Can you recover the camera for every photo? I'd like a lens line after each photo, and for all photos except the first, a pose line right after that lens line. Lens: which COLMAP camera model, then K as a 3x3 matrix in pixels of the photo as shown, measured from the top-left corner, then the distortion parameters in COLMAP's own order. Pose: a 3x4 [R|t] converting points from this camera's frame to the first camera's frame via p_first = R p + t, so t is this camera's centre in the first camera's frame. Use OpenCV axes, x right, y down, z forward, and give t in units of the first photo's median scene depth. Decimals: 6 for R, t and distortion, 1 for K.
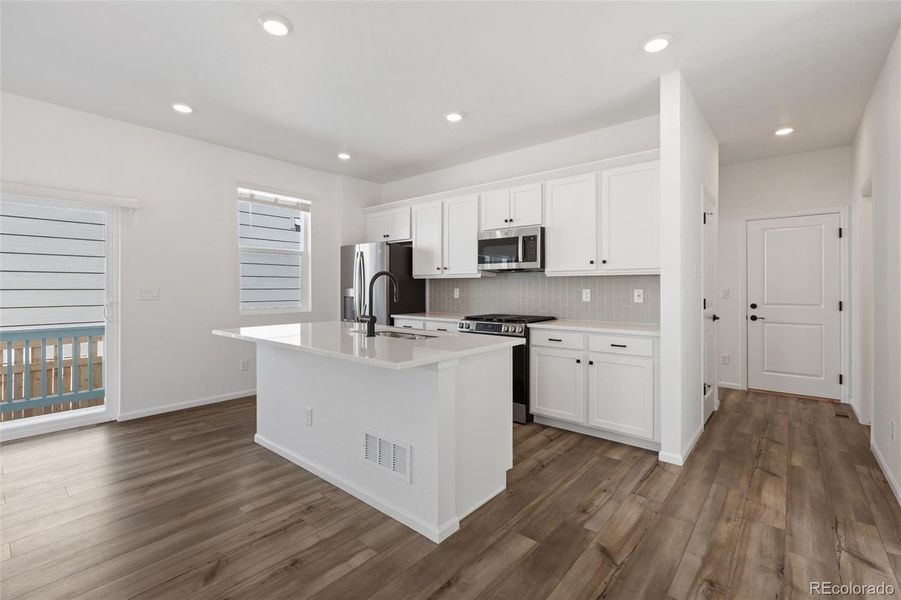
lens RADIAL K [[400.0, 0, 454.1], [0, 400.0, 286.4], [0, 0, 1]] dist [0.001844, -0.000367]
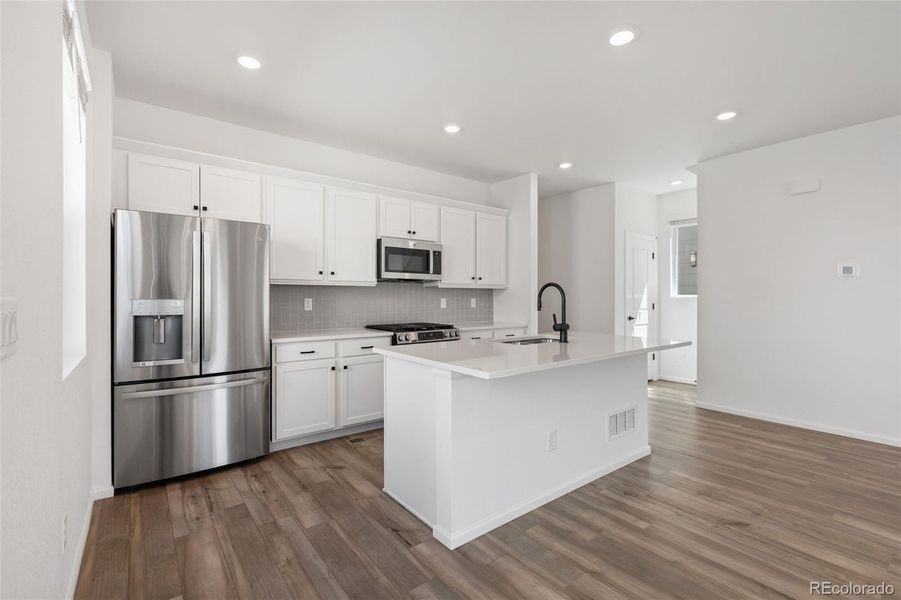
lens RADIAL K [[400.0, 0, 451.3], [0, 400.0, 298.9], [0, 0, 1]] dist [0.001844, -0.000367]
pose [[0.217133, -0.006958, 0.976117, -0.932486], [-0.004696, 0.999956, 0.008173, -0.001803], [-0.976131, -0.006359, 0.217091, 0.740191]]
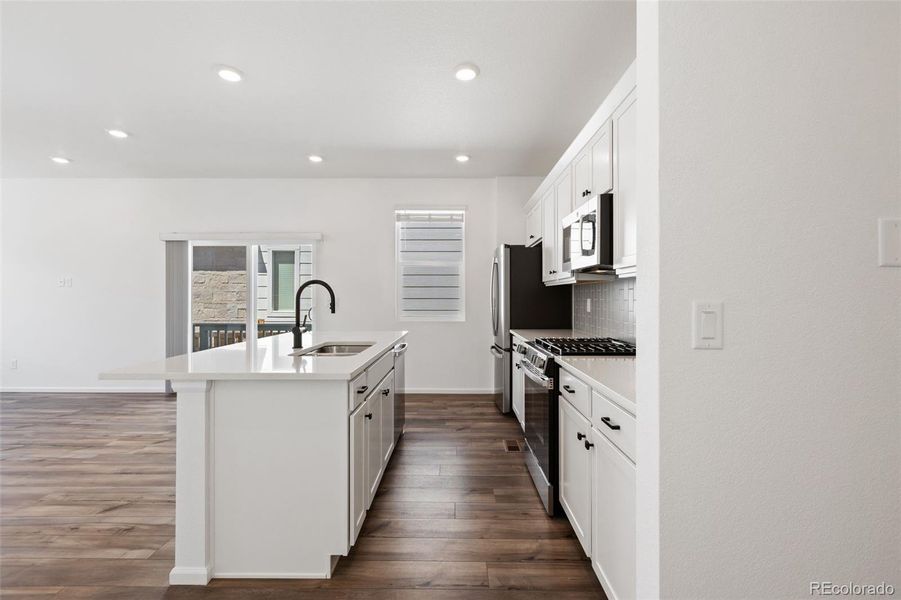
lens RADIAL K [[400.0, 0, 453.1], [0, 400.0, 296.7], [0, 0, 1]] dist [0.001844, -0.000367]
pose [[0.637197, -0.002382, -0.770698, 0.539585], [0.003573, 0.999994, -0.000136, 0.001205], [0.770693, -0.002667, 0.637201, 0.469273]]
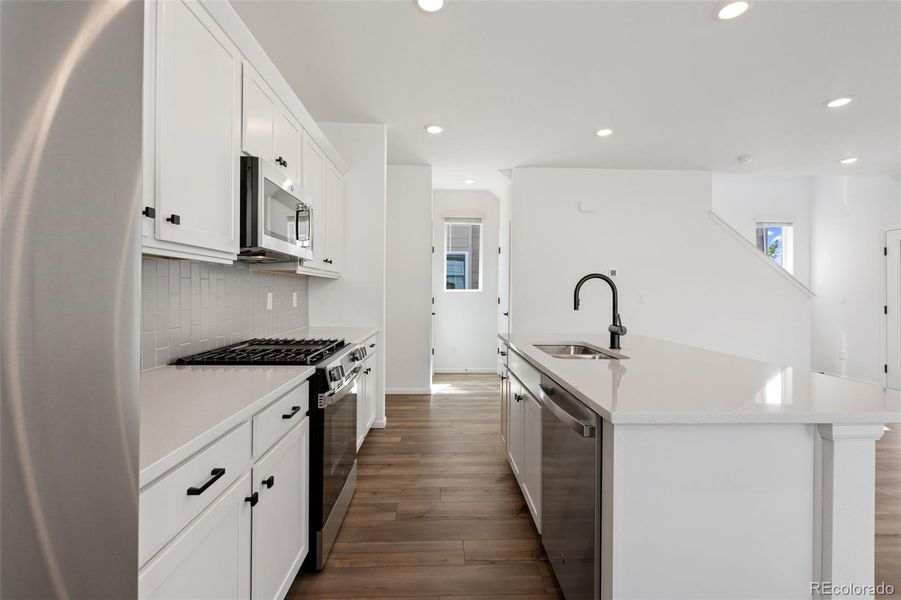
lens RADIAL K [[400.0, 0, 449.4], [0, 400.0, 288.6], [0, 0, 1]] dist [0.001844, -0.000367]
pose [[-0.662981, -0.000961, 0.748635, -0.433764], [-0.010967, 0.999904, -0.008429, 0.002658], [-0.748556, -0.013799, -0.662928, 1.290334]]
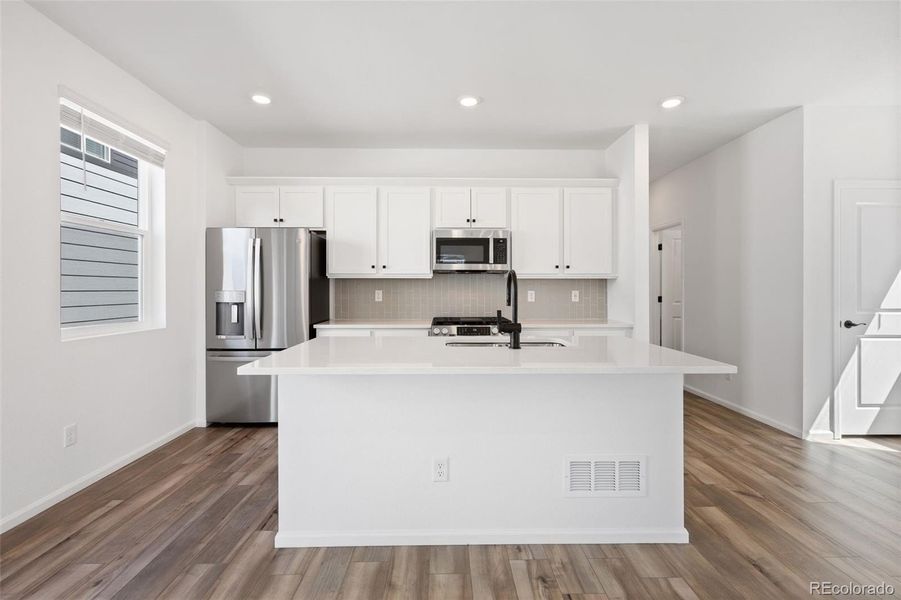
lens RADIAL K [[400.0, 0, 451.6], [0, 400.0, 287.8], [0, 0, 1]] dist [0.001844, -0.000367]
pose [[0.755530, 0.001167, 0.655113, -0.590031], [-0.001410, 0.999999, -0.000155, -0.000300], [-0.655112, -0.000806, 0.755531, 0.320537]]
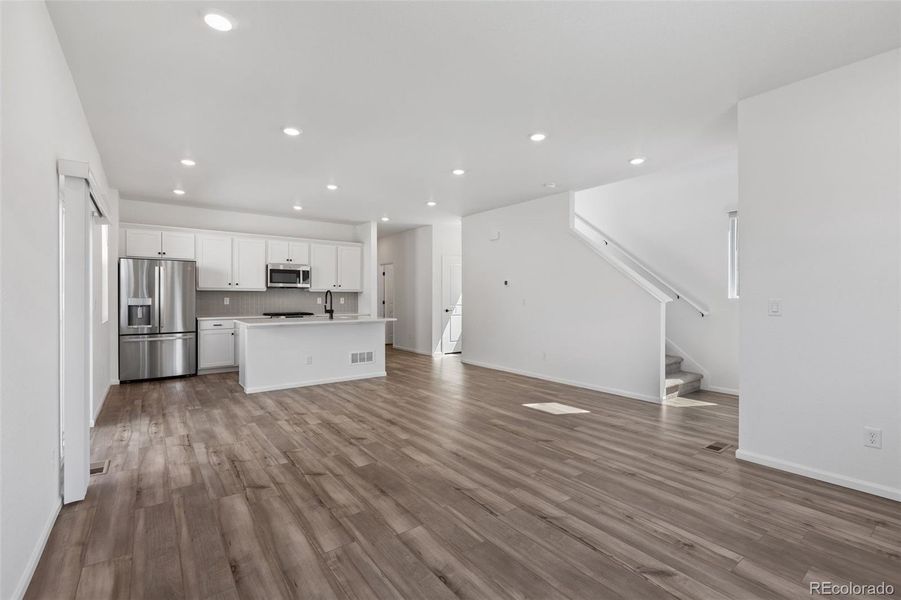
lens RADIAL K [[400.0, 0, 452.6], [0, 400.0, 295.6], [0, 0, 1]] dist [0.001844, -0.000367]
pose [[0.220346, 0.000498, 0.975422, -1.607795], [-0.004746, 0.999989, 0.000561, -0.009735], [-0.975410, -0.004753, 0.220346, -0.133589]]
